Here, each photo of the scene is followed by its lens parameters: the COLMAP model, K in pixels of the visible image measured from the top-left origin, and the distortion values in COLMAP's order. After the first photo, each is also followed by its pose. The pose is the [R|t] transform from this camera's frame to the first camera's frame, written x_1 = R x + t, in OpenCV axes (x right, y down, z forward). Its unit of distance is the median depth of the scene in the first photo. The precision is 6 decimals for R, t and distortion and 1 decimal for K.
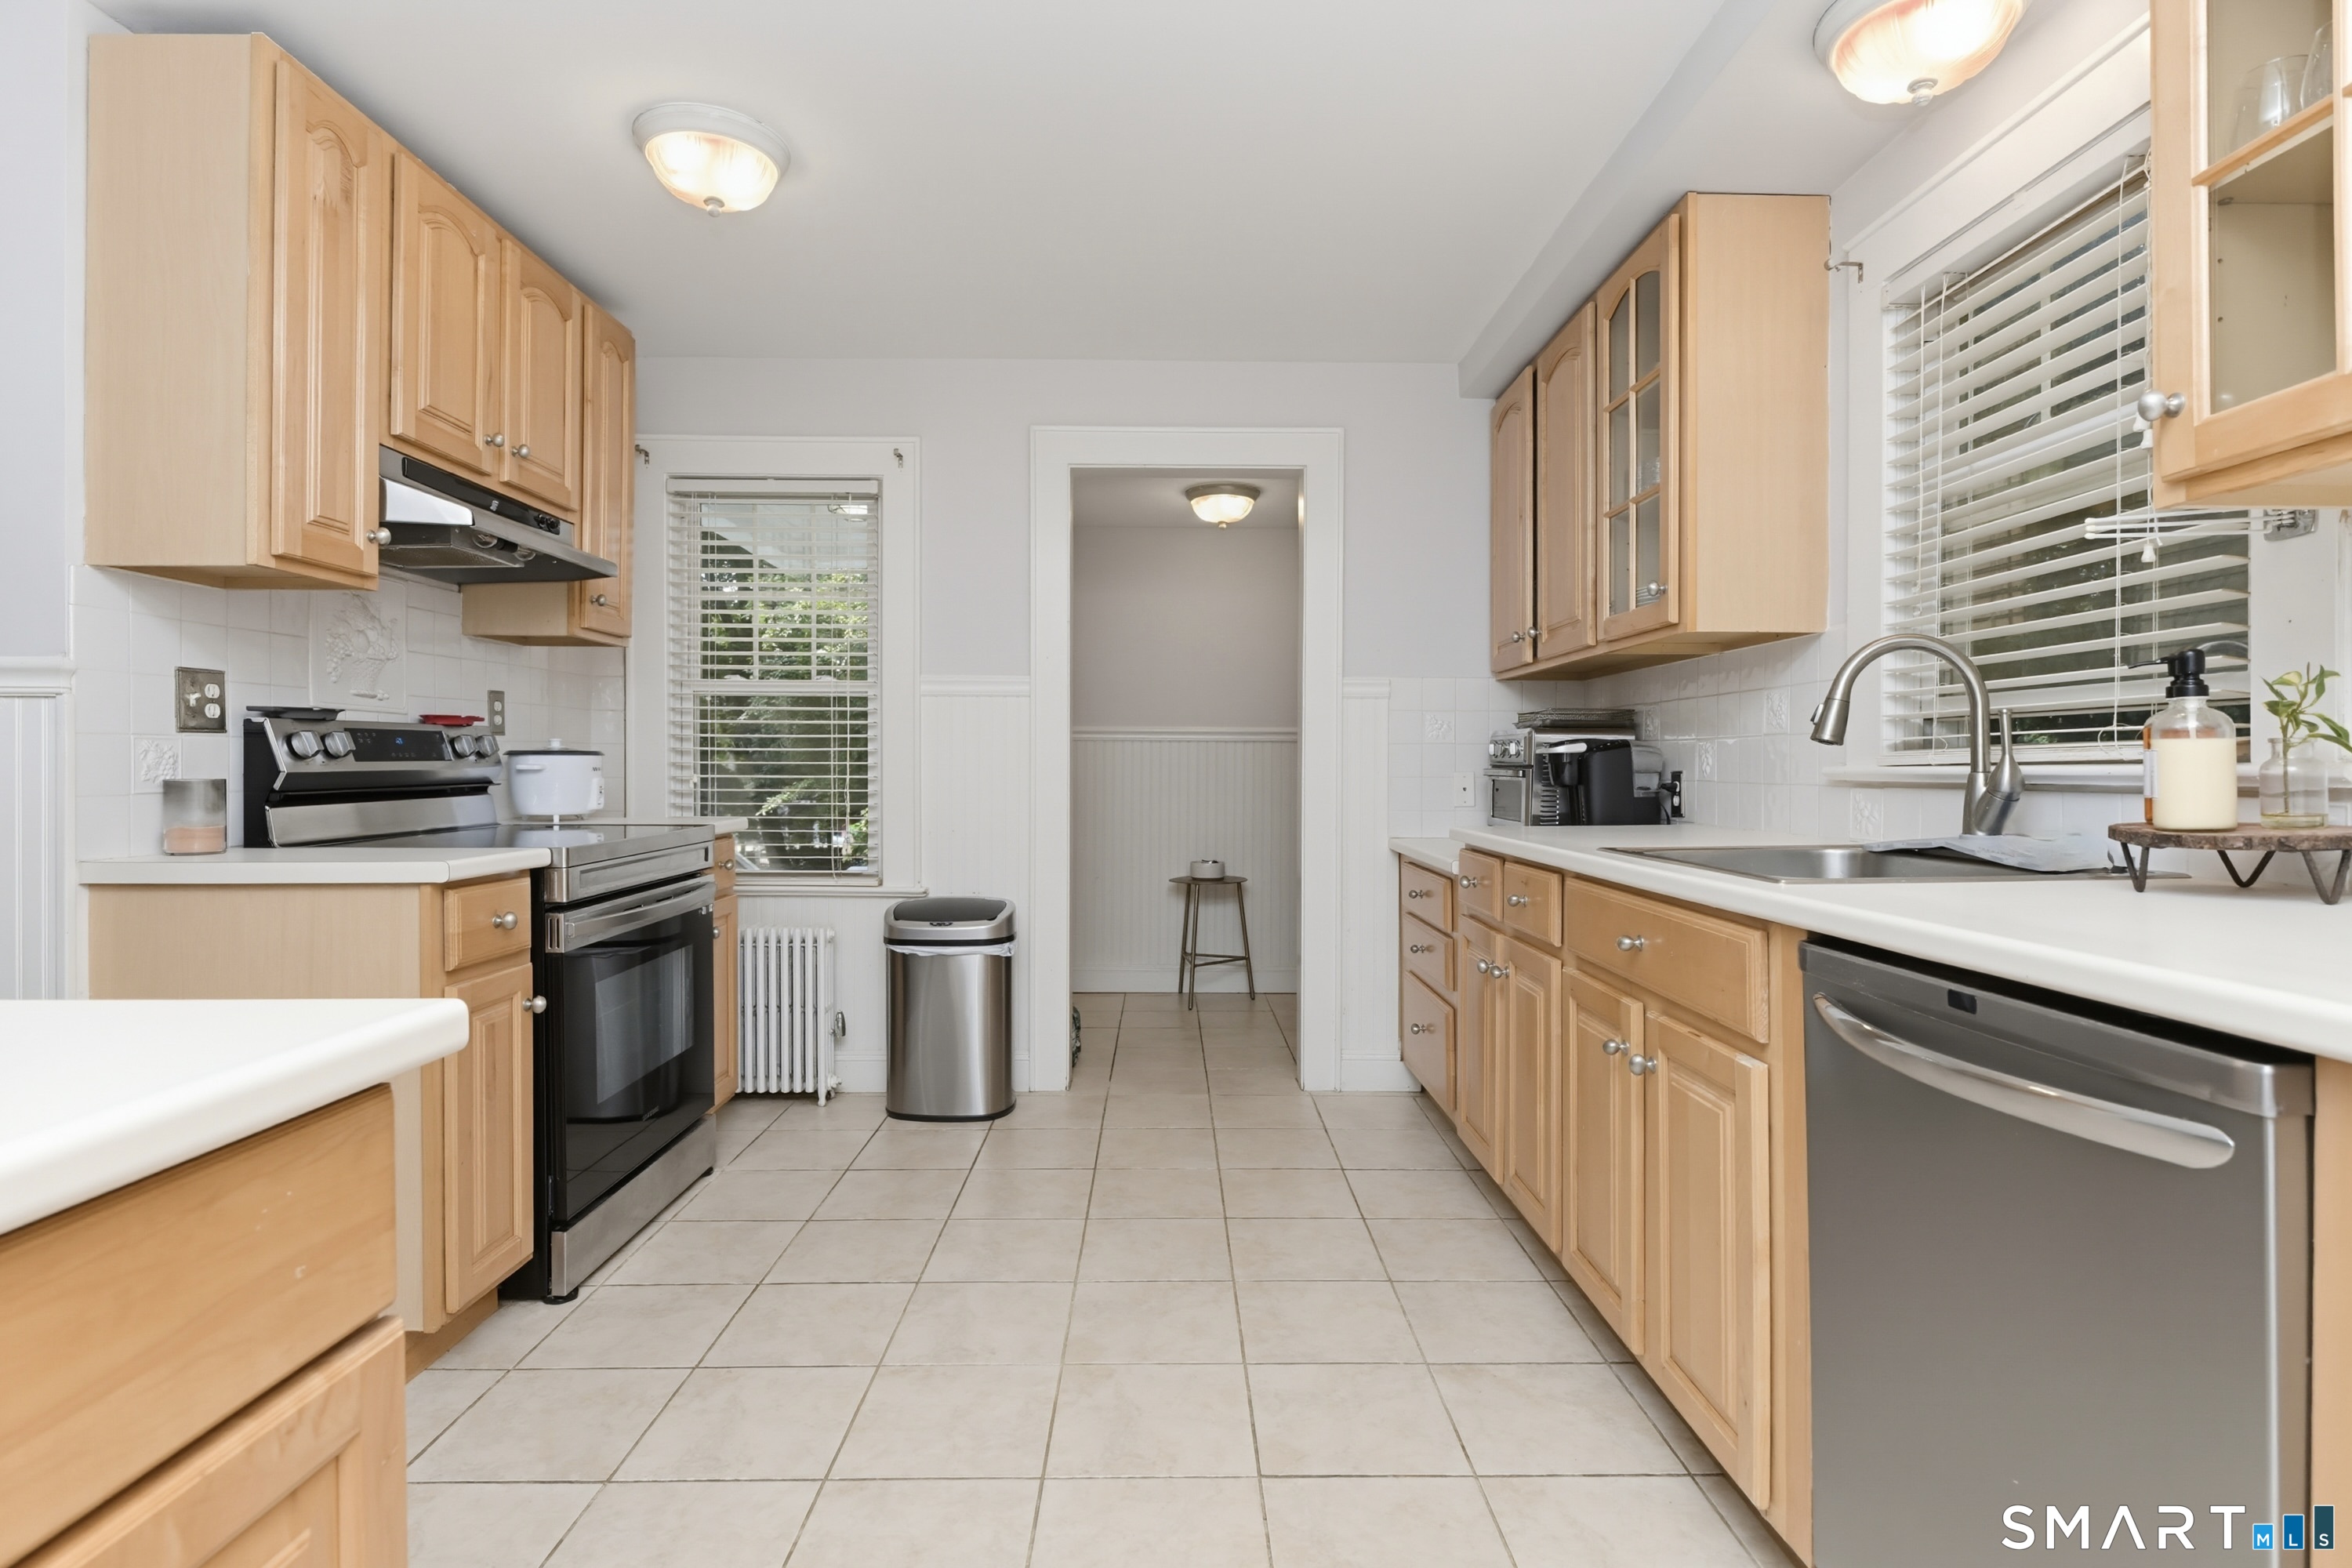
lens RADIAL K [[1153.2, 0, 1176.0], [0, 1153.2, 784.0], [0, 0, 1]] dist [0.000032, -0.000104]
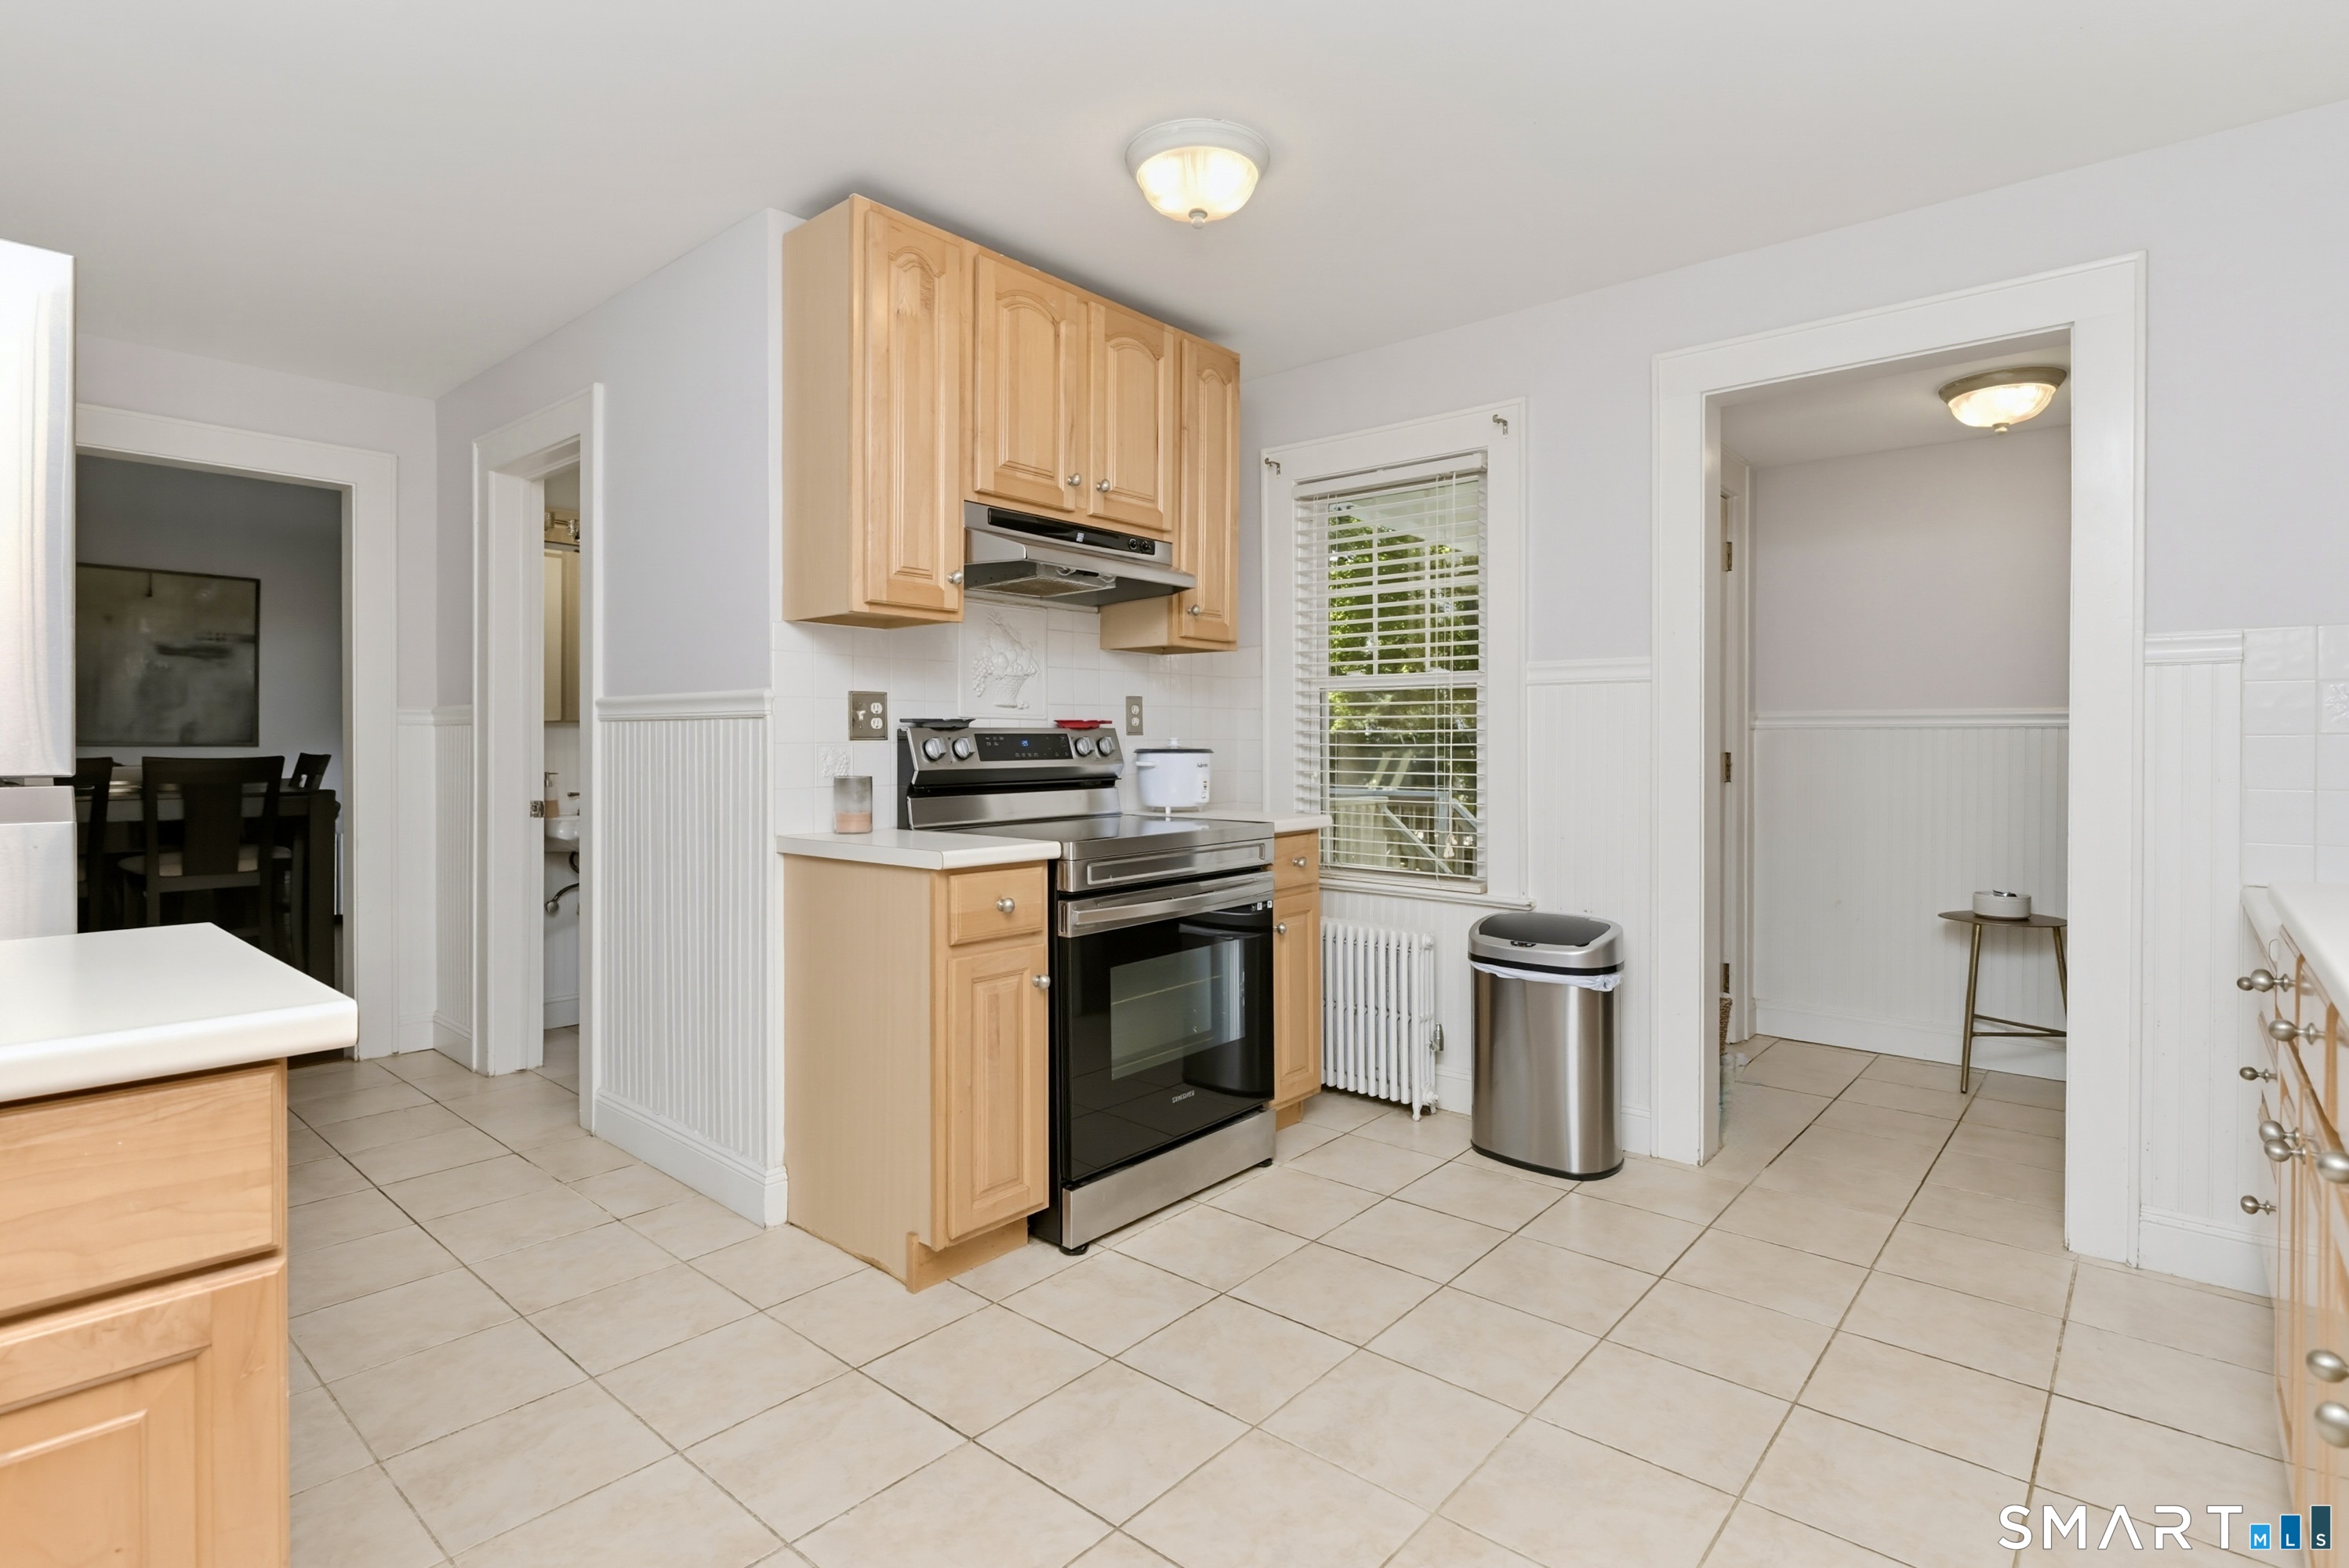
lens RADIAL K [[1149.7, 0, 1168.0], [0, 1149.7, 762.5], [0, 0, 1]] dist [0.000008, -0.001255]
pose [[0.744325, 0.008666, -0.667762, 0.233805], [-0.010721, 0.999942, 0.001027, -0.020088], [0.667732, 0.006395, 0.744374, 0.209766]]
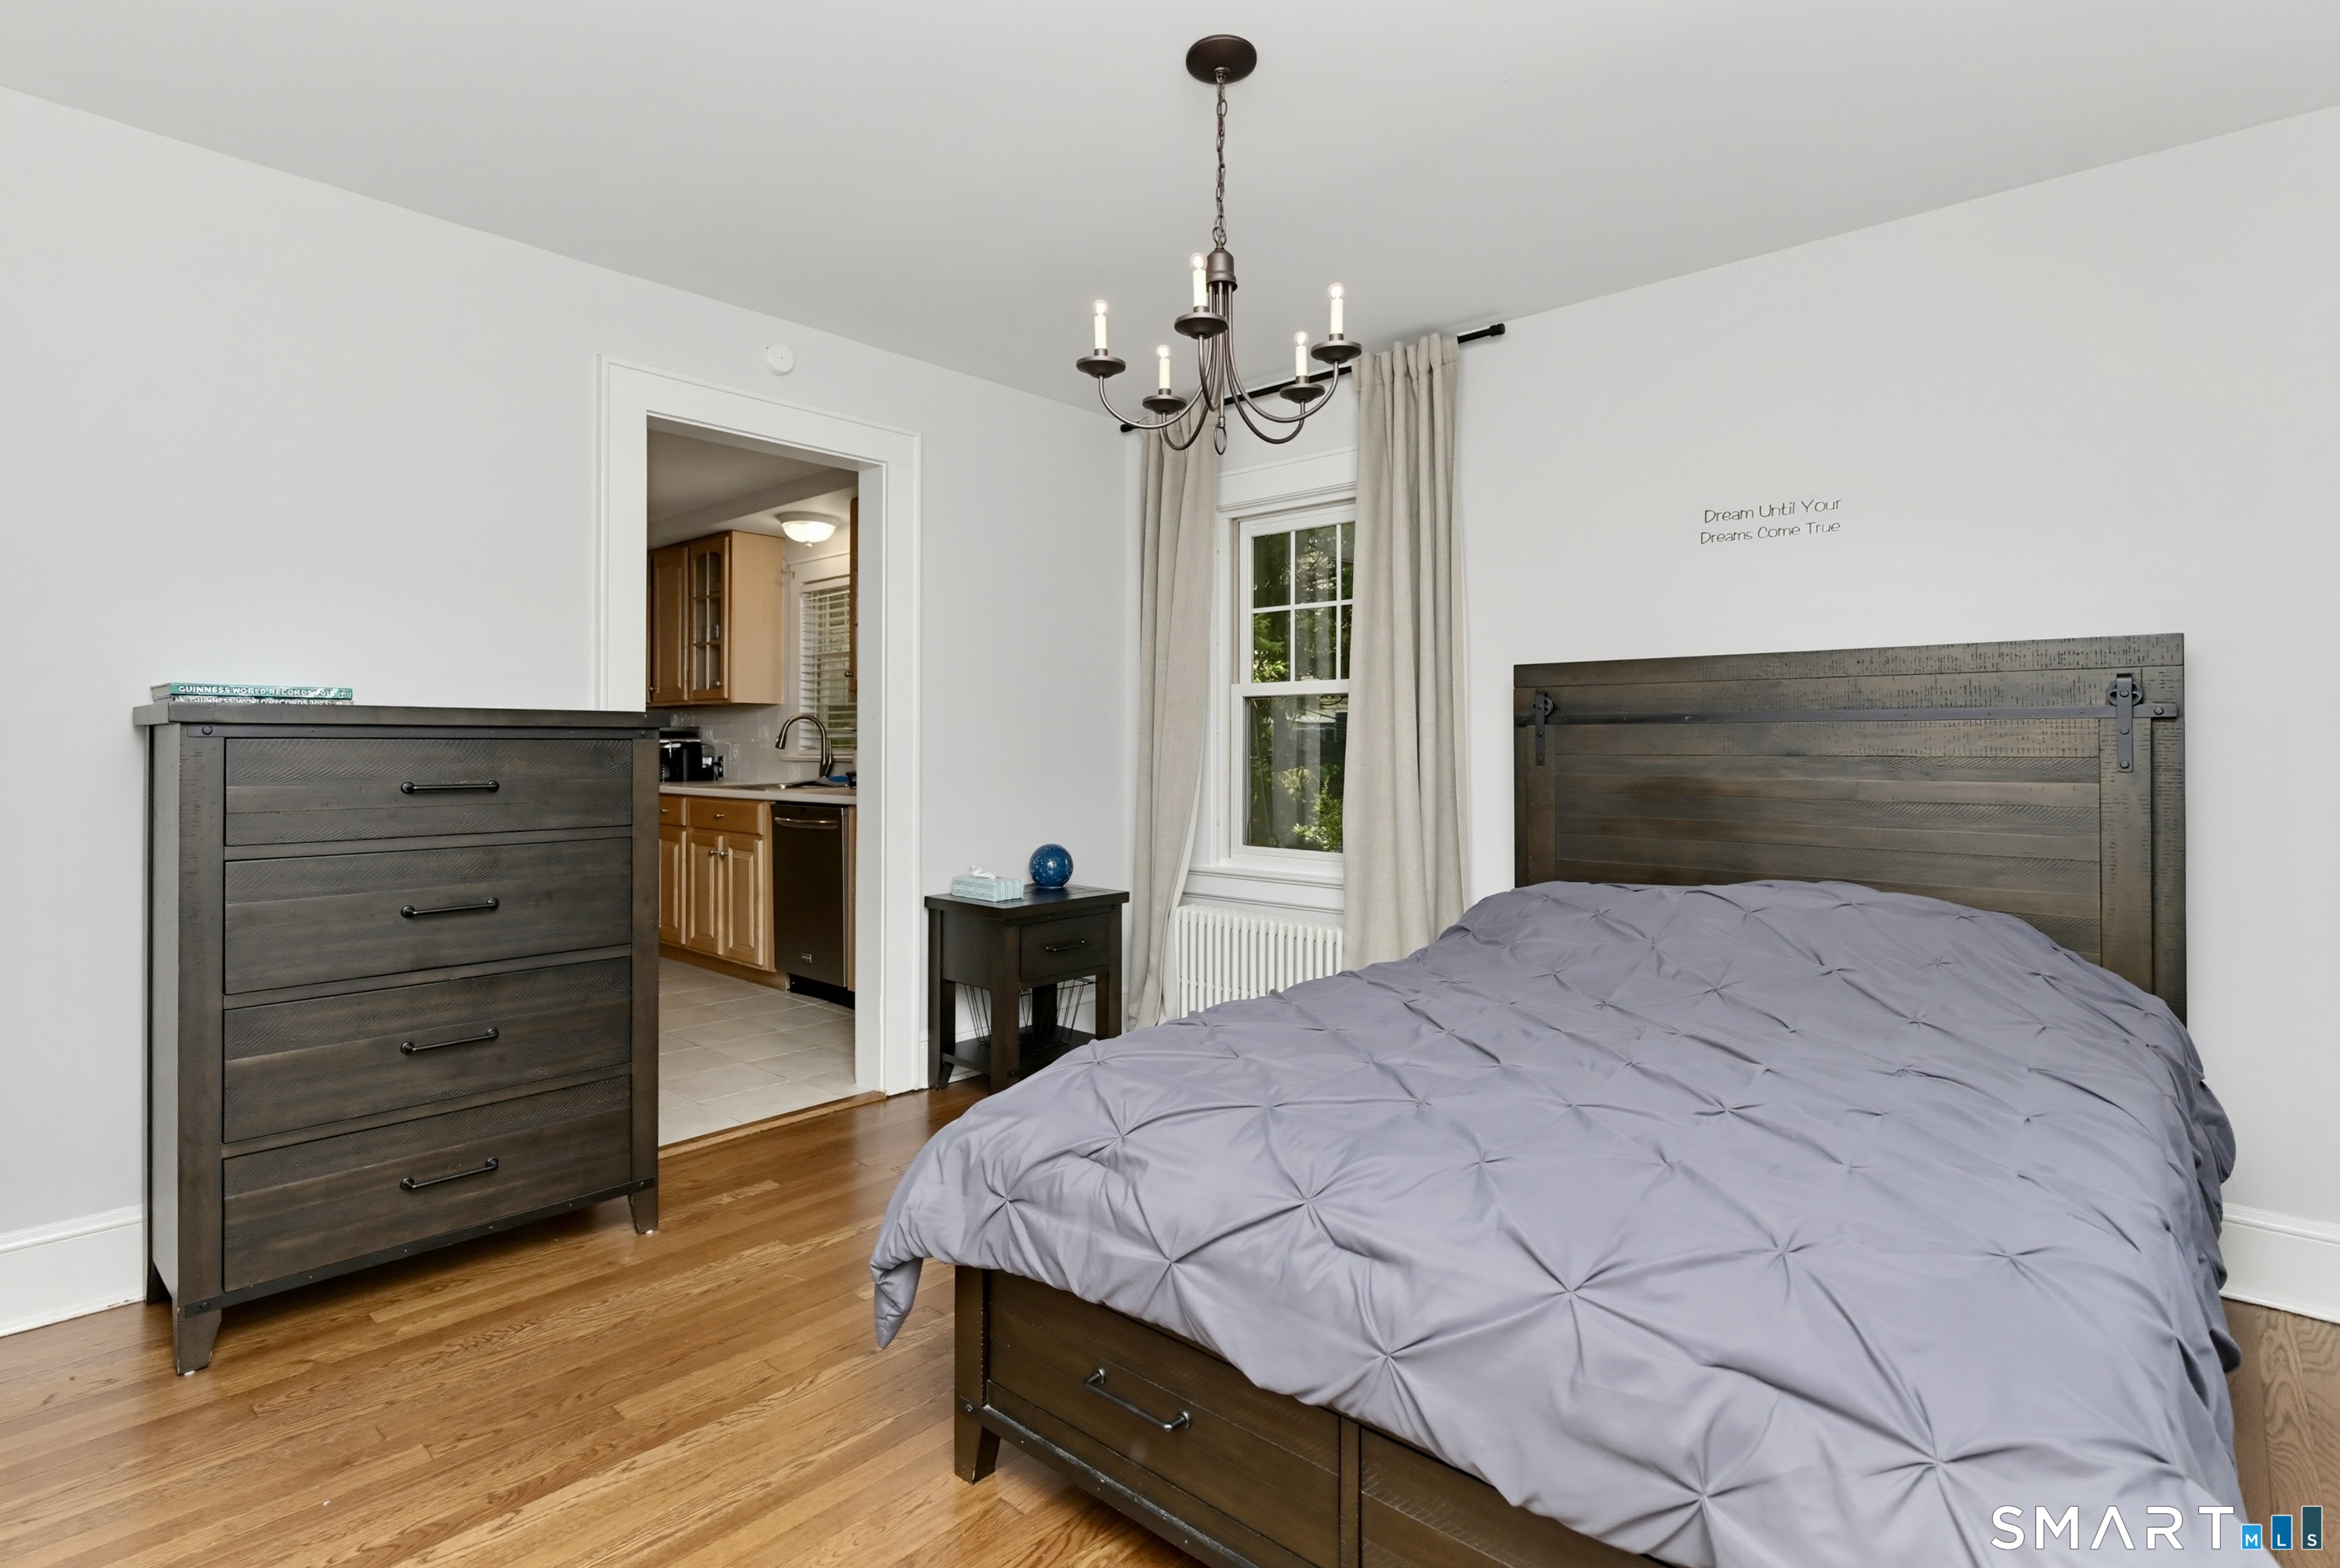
lens RADIAL K [[1145.4, 0, 1163.5], [0, 1145.4, 762.6], [0, 0, 1]] dist [0.000008, -0.001255]
pose [[0.678276, 0.008108, 0.734763, -0.778359], [-0.001844, 0.999955, -0.009333, 0.024523], [-0.734805, 0.004976, 0.678260, -1.434708]]
